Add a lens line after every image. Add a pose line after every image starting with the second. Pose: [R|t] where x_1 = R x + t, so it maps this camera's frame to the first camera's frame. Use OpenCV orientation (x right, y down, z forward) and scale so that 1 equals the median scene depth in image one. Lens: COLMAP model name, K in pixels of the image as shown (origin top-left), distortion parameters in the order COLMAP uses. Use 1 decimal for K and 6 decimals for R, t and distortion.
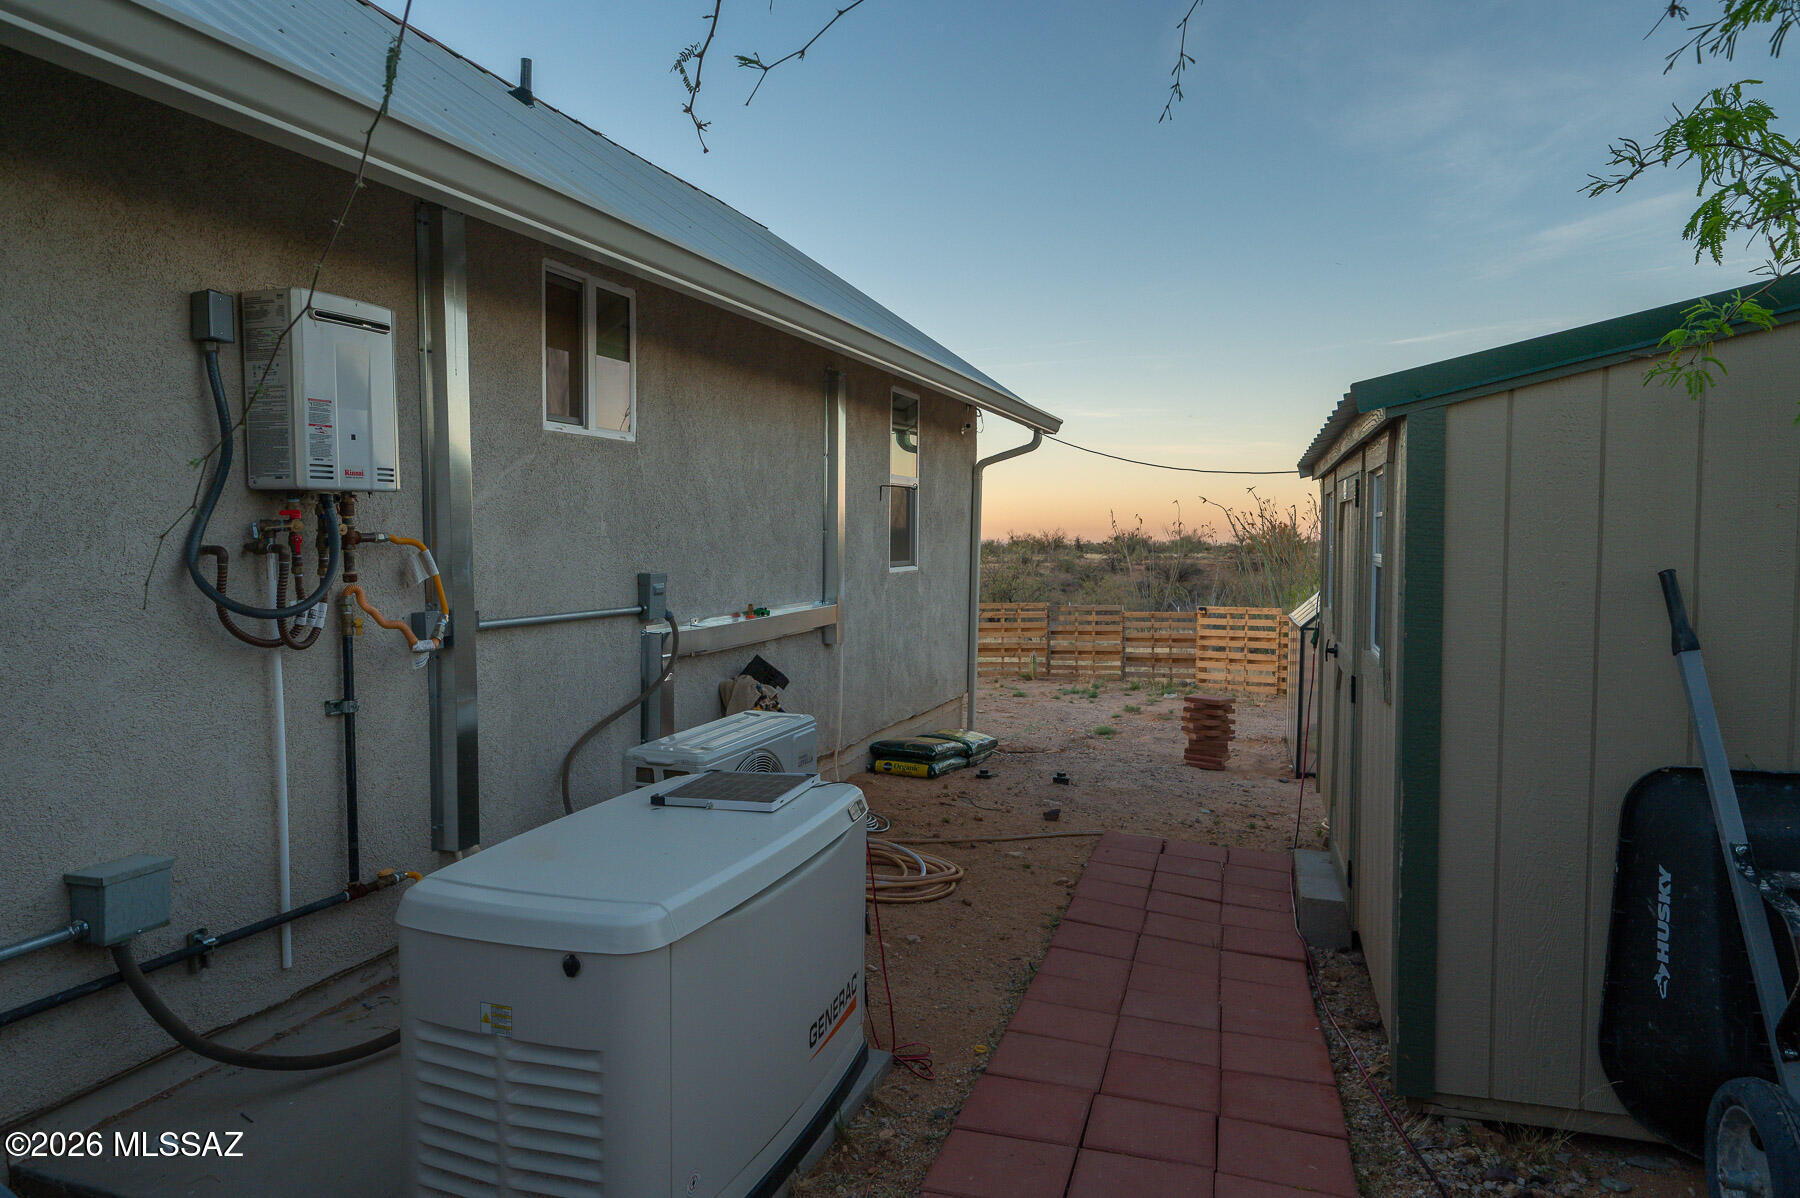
lens RADIAL K [[1177.2, 0, 900.5], [0, 1177.2, 605.0], [0, 0, 1]] dist [-0.003518, 0.000005]
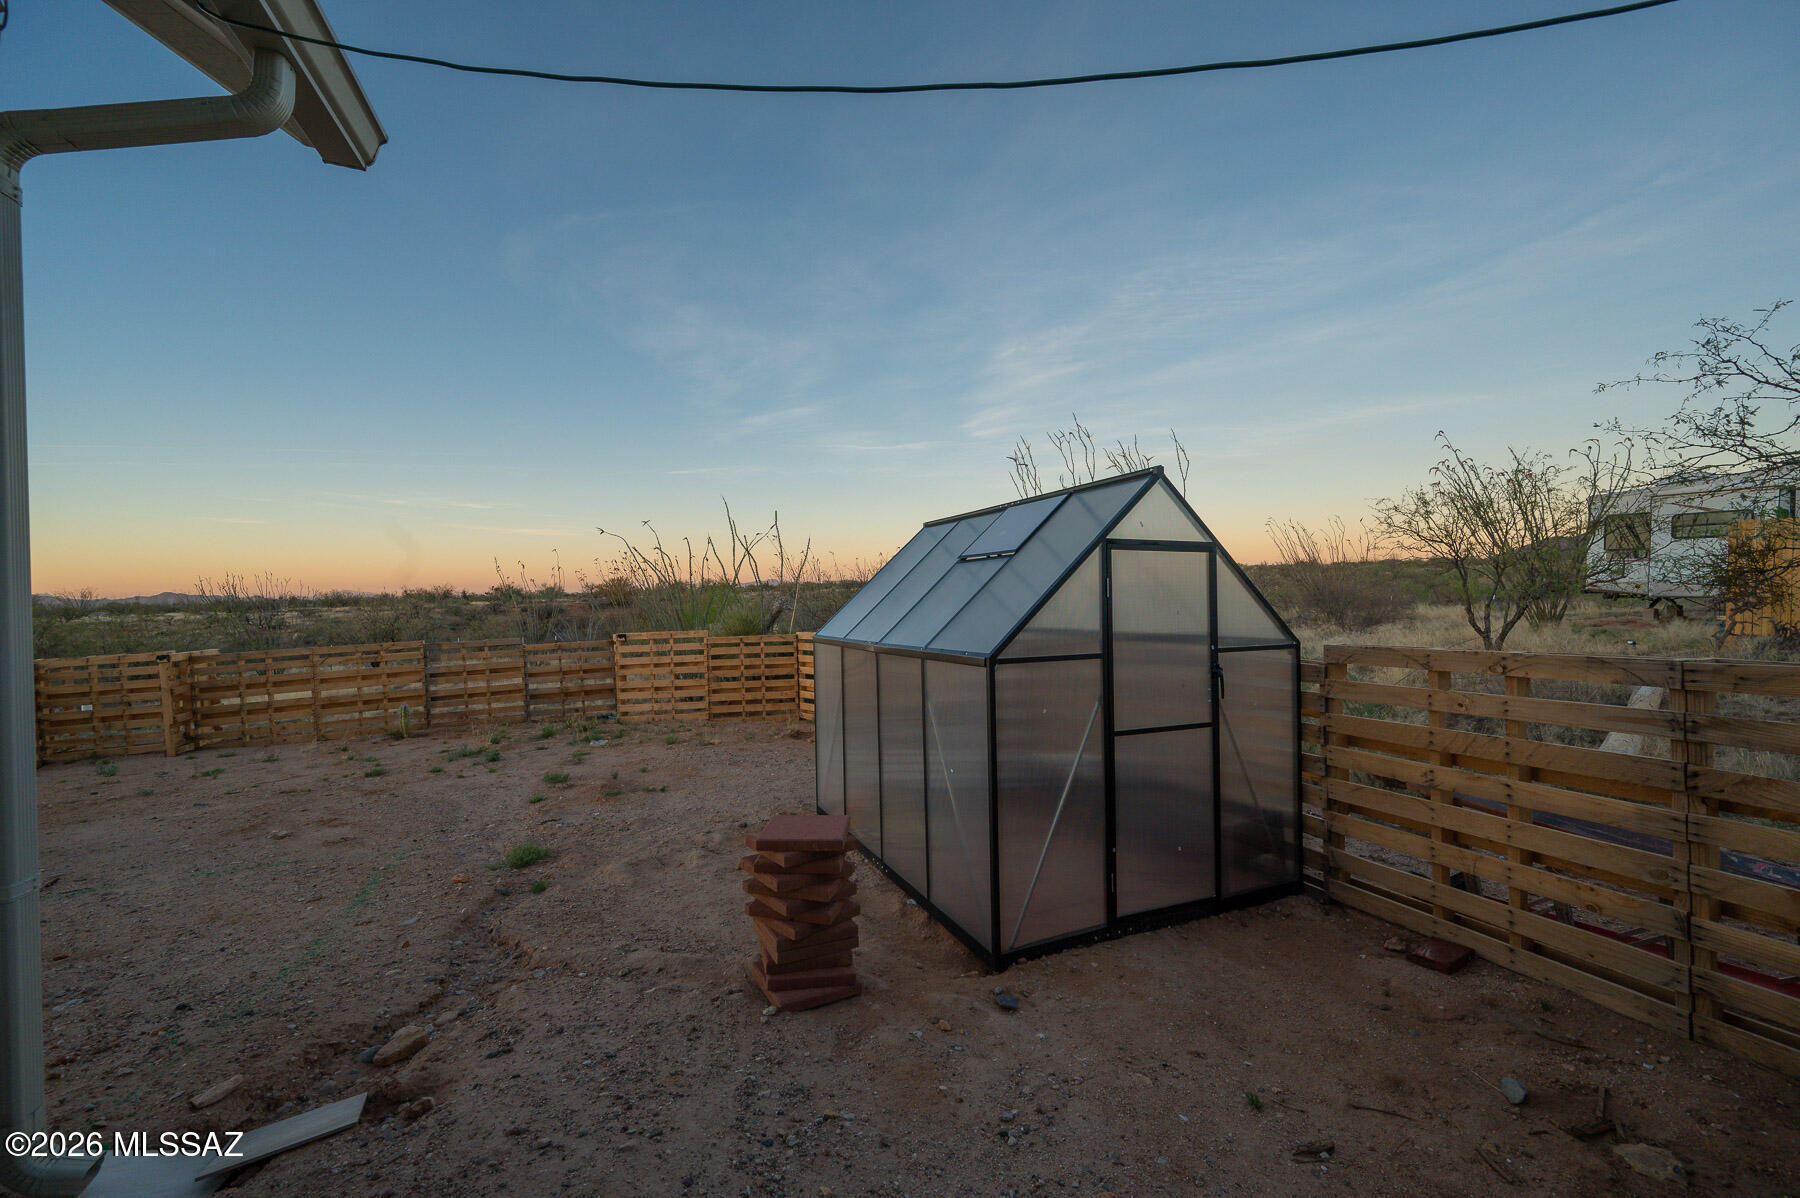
lens RADIAL K [[715.9, 0, 901.1], [0, 715.9, 592.7], [0, 0, 1]] dist [-0.003380, 0.000073]
pose [[0.765966, -0.025221, 0.642386, 0.060686], [0.058142, 0.997853, -0.030150, -0.000745], [-0.640246, 0.060443, 0.765788, 0.400816]]
